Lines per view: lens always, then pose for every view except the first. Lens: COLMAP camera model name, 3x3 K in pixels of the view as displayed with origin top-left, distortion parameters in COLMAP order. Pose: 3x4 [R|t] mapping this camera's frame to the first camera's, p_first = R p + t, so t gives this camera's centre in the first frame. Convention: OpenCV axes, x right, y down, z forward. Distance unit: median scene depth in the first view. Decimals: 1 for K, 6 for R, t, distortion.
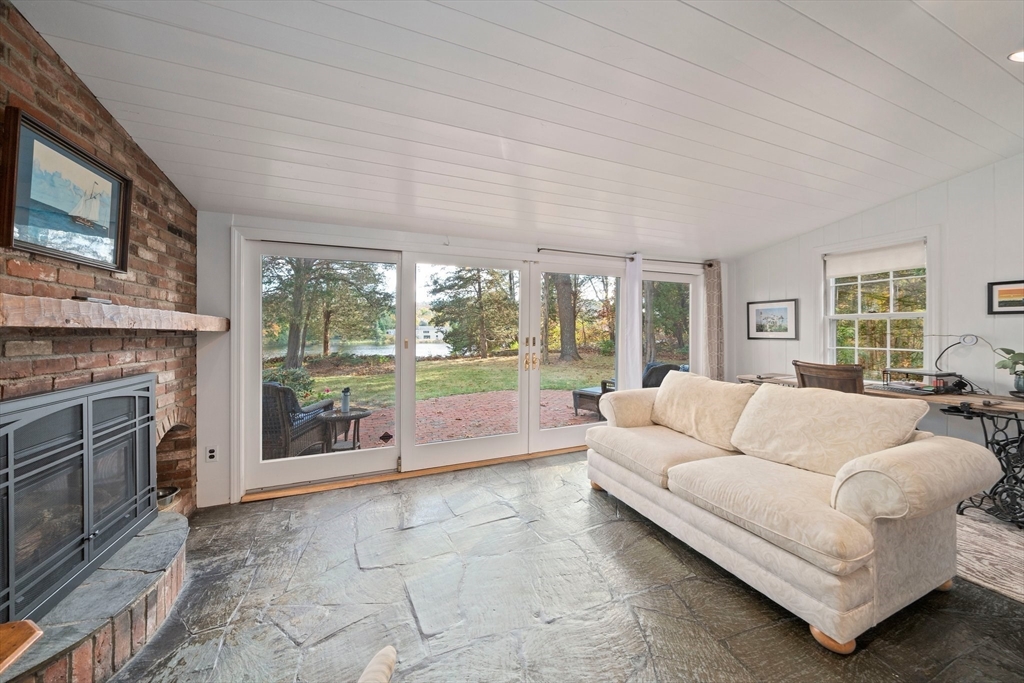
lens RADIAL K [[353.3, 0, 511.5], [0, 353.3, 334.9], [0, 0, 1]] dist [-0.006981, 0.000192]
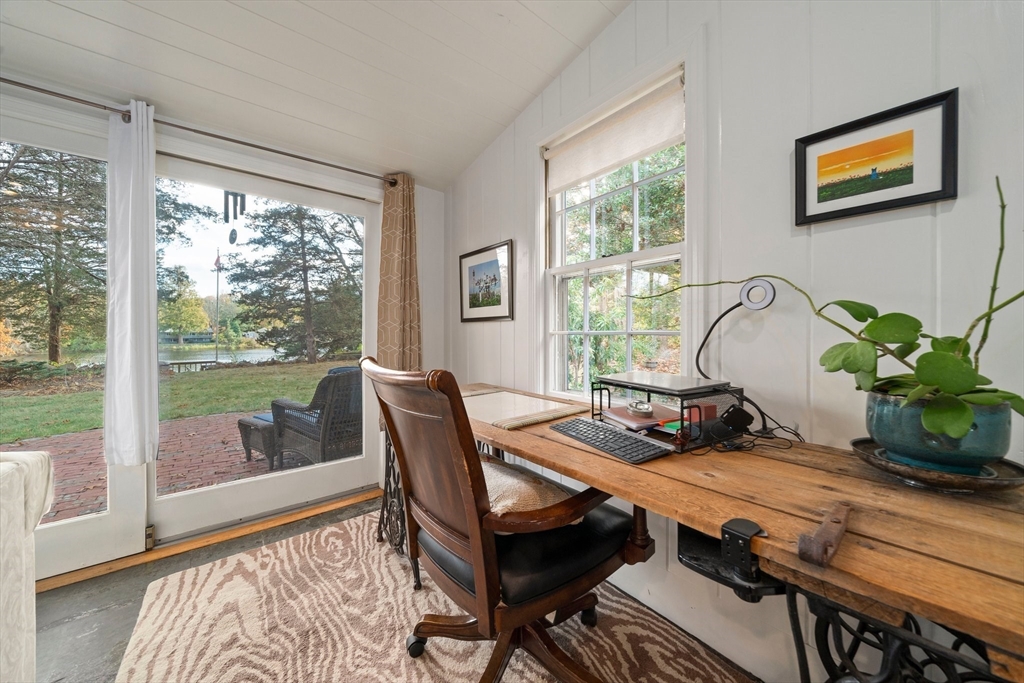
lens RADIAL K [[353.3, 0, 513.1], [0, 353.3, 338.6], [0, 0, 1]] dist [-0.006981, 0.000192]
pose [[0.958215, -0.004121, 0.286019, 0.592026], [0.003534, 0.999990, 0.002571, 0.037263], [-0.286027, -0.001453, 0.958220, 0.444513]]
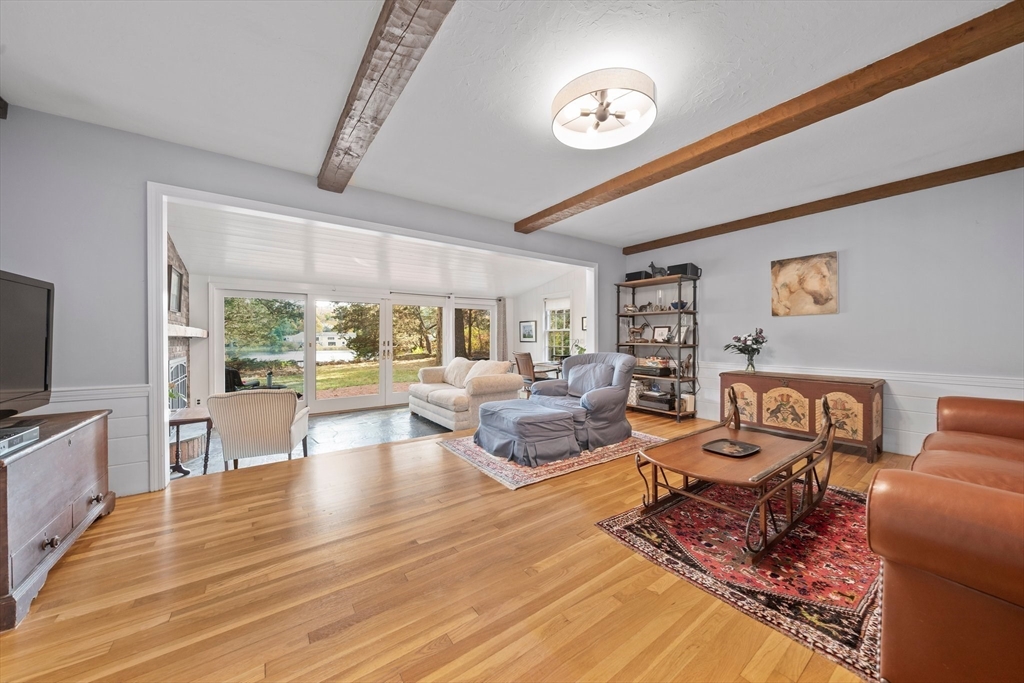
lens RADIAL K [[353.3, 0, 512.8], [0, 353.3, 344.8], [0, 0, 1]] dist [-0.006981, 0.000192]
pose [[0.971836, -0.004299, 0.235618, 0.210748], [0.002062, 0.999950, 0.009742, 0.008707], [-0.235648, -0.008982, 0.971797, -0.745354]]
